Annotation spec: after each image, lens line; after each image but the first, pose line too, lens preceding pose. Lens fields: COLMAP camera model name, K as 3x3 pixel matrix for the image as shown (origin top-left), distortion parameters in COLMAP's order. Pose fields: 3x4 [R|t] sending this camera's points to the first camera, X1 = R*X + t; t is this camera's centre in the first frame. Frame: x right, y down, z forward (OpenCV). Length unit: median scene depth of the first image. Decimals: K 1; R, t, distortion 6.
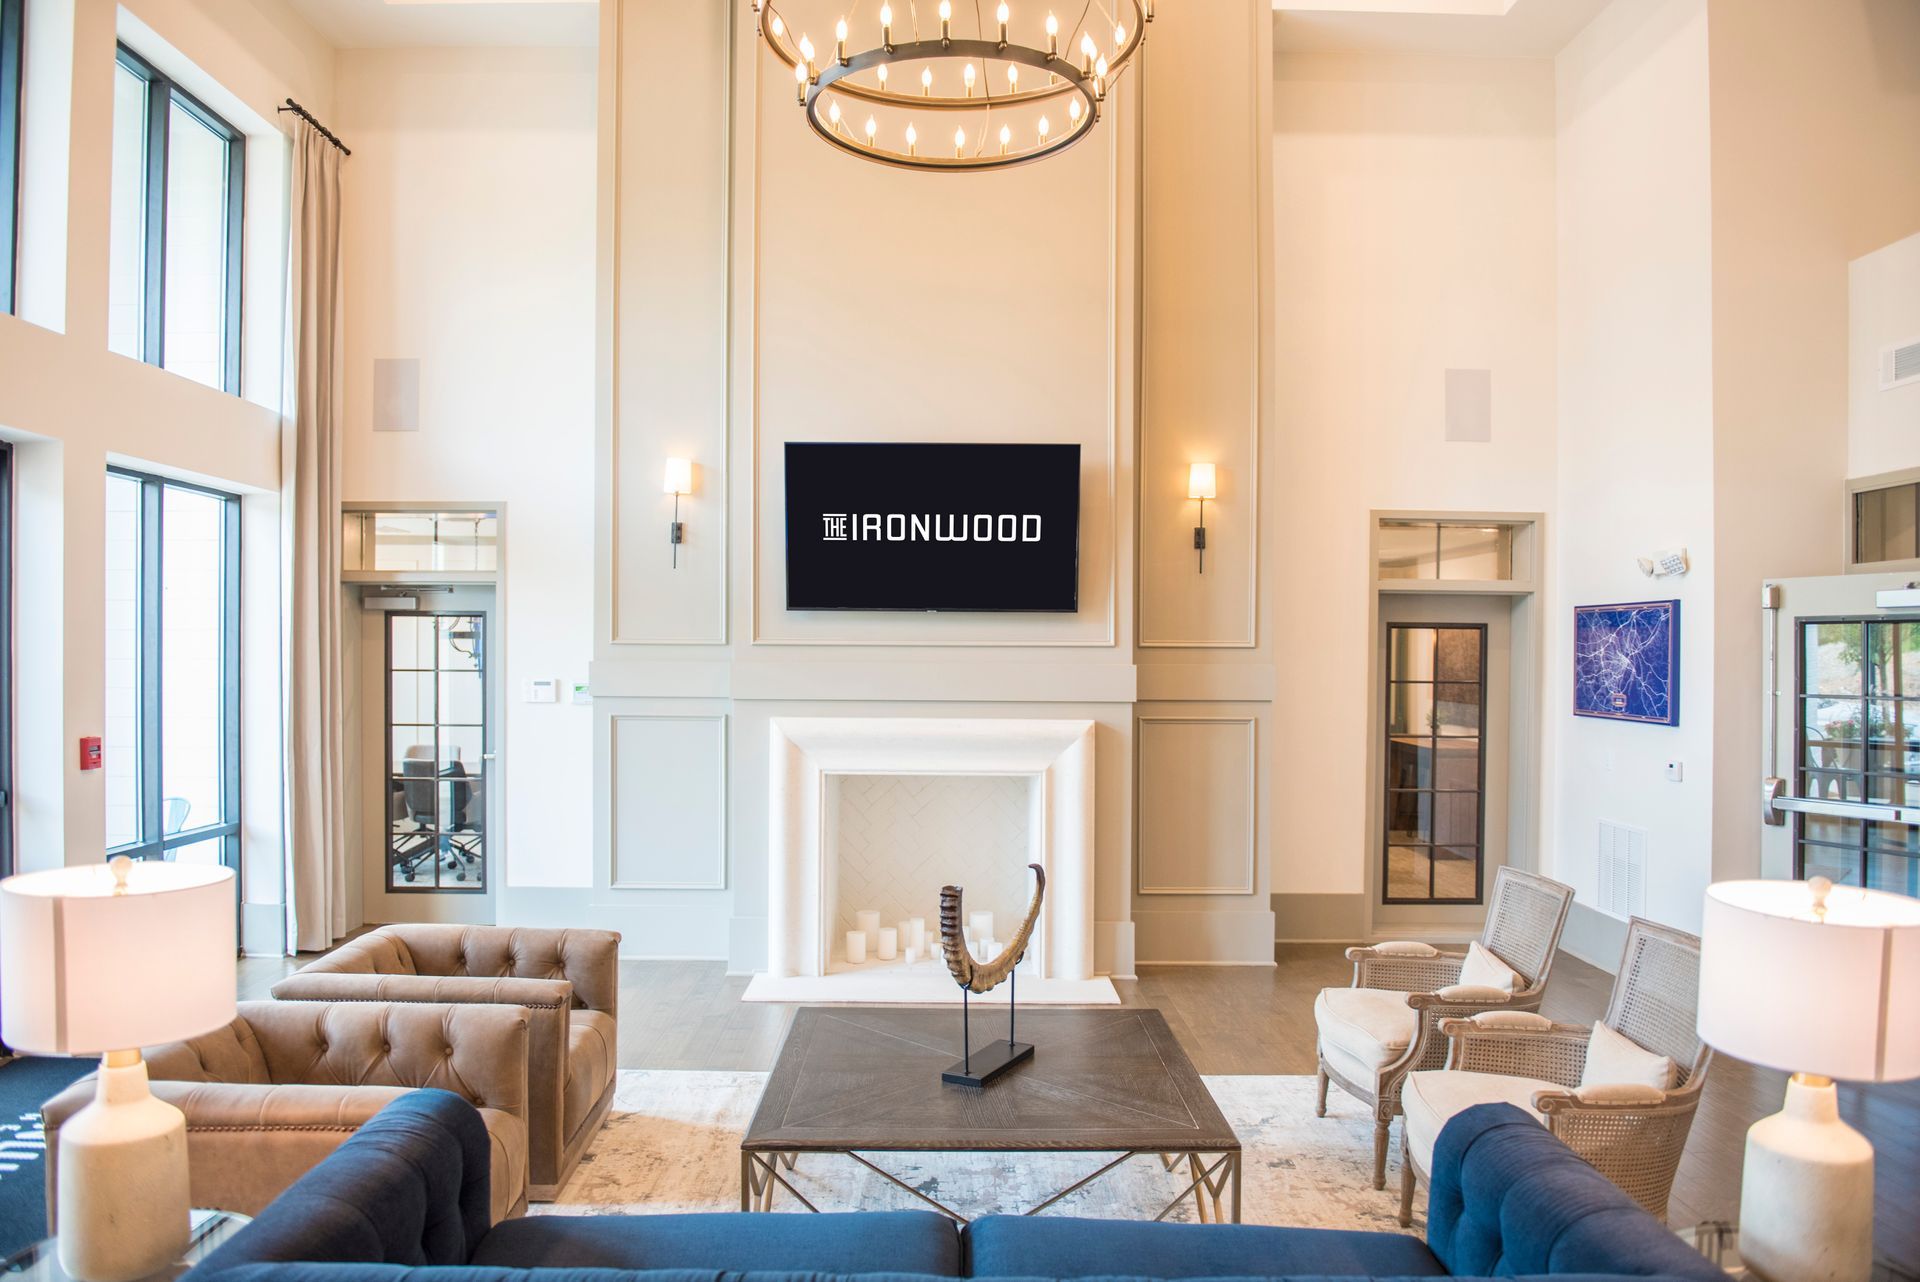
lens RADIAL K [[1311.6, 0, 991.2], [0, 1311.6, 643.9], [0, 0, 1]] dist [-0.048644, -0.007941]
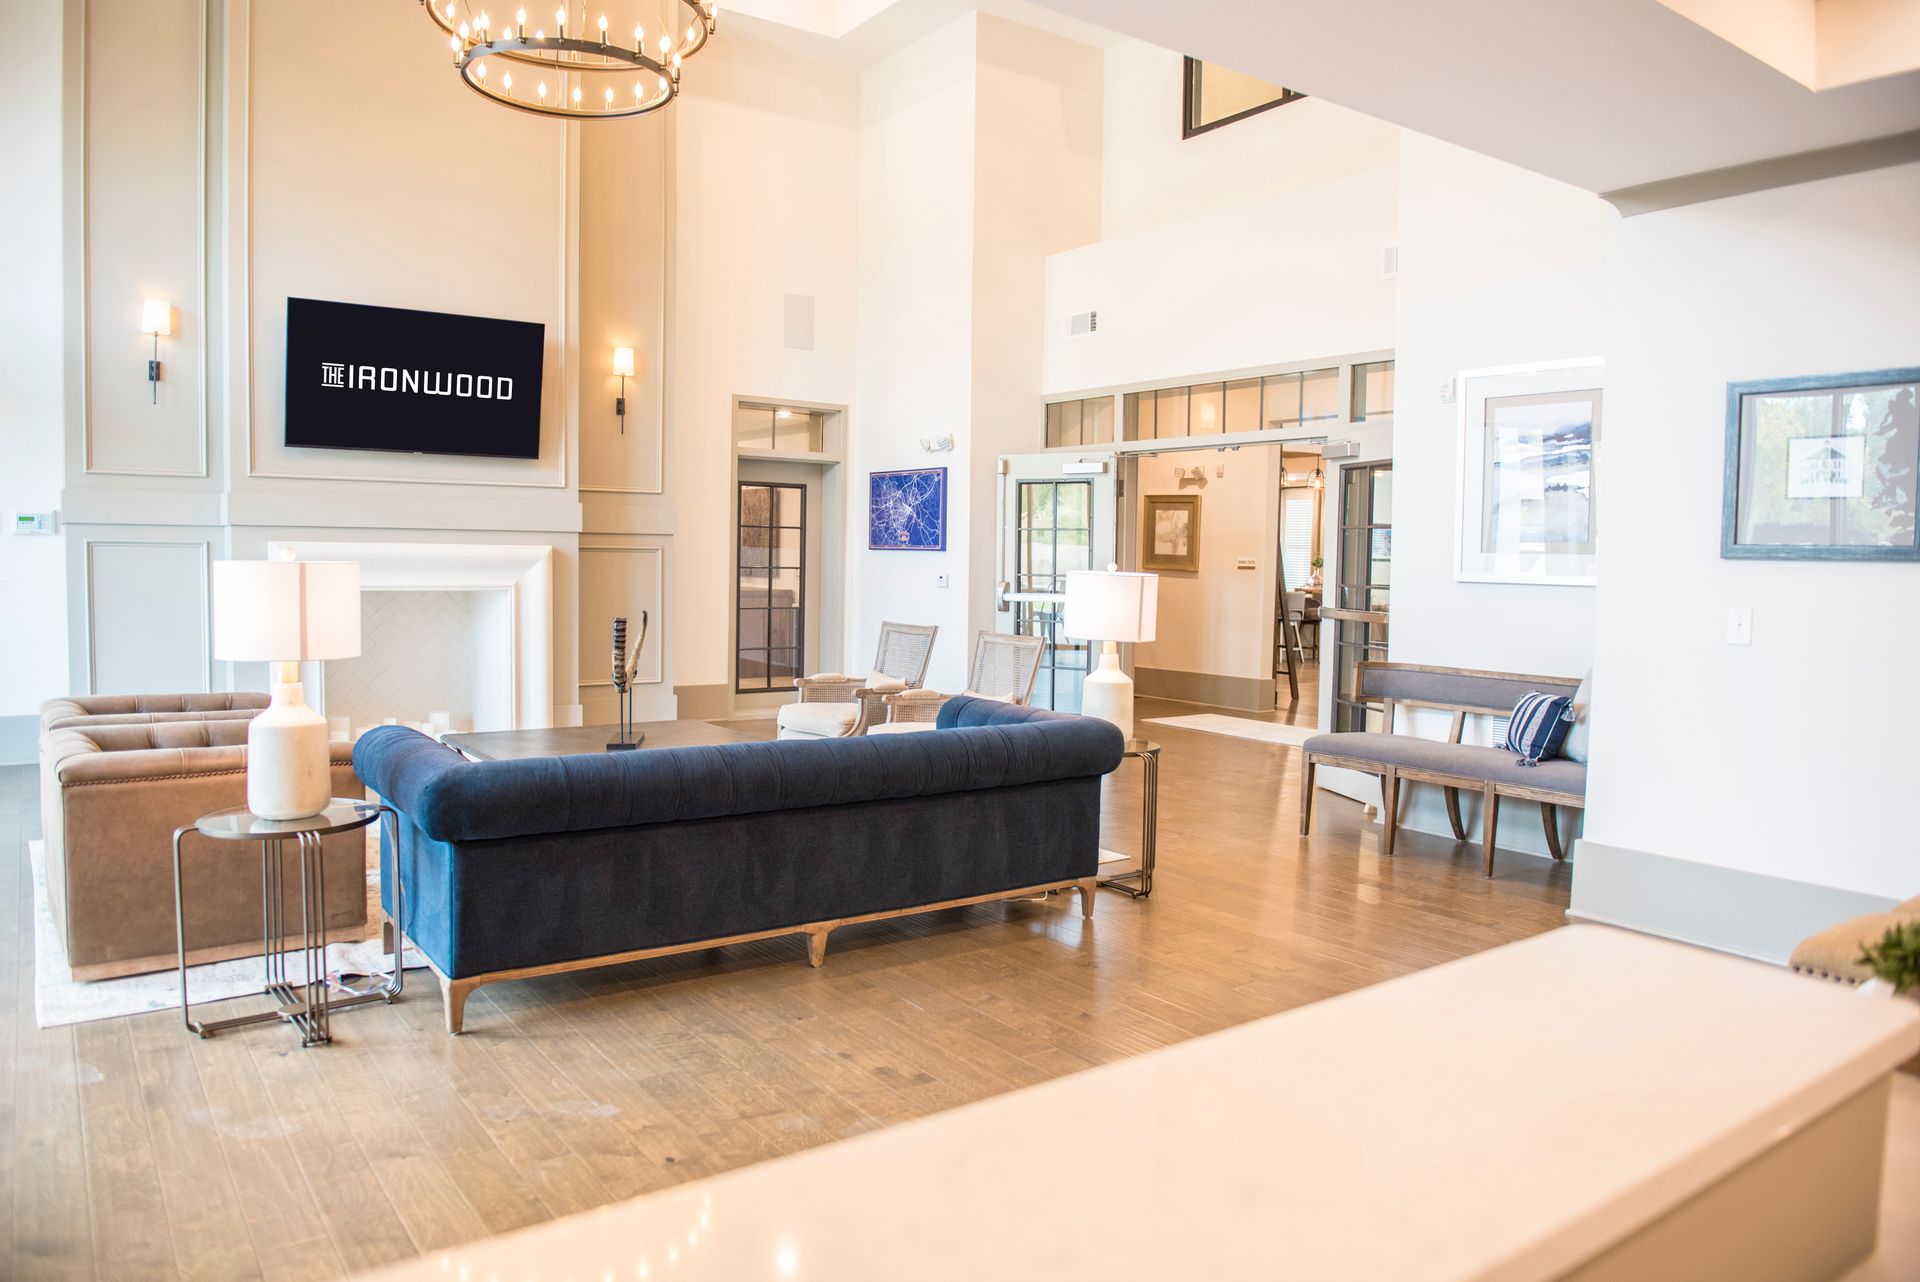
lens RADIAL K [[1311.6, 0, 1029.5], [0, 1311.6, 642.8], [0, 0, 1]] dist [-0.048644, -0.007941]
pose [[0.793029, -0.037948, 0.608000, -0.330903], [-0.008597, 0.997261, 0.073457, 0.056932], [-0.609123, -0.063481, 0.790531, -0.285871]]
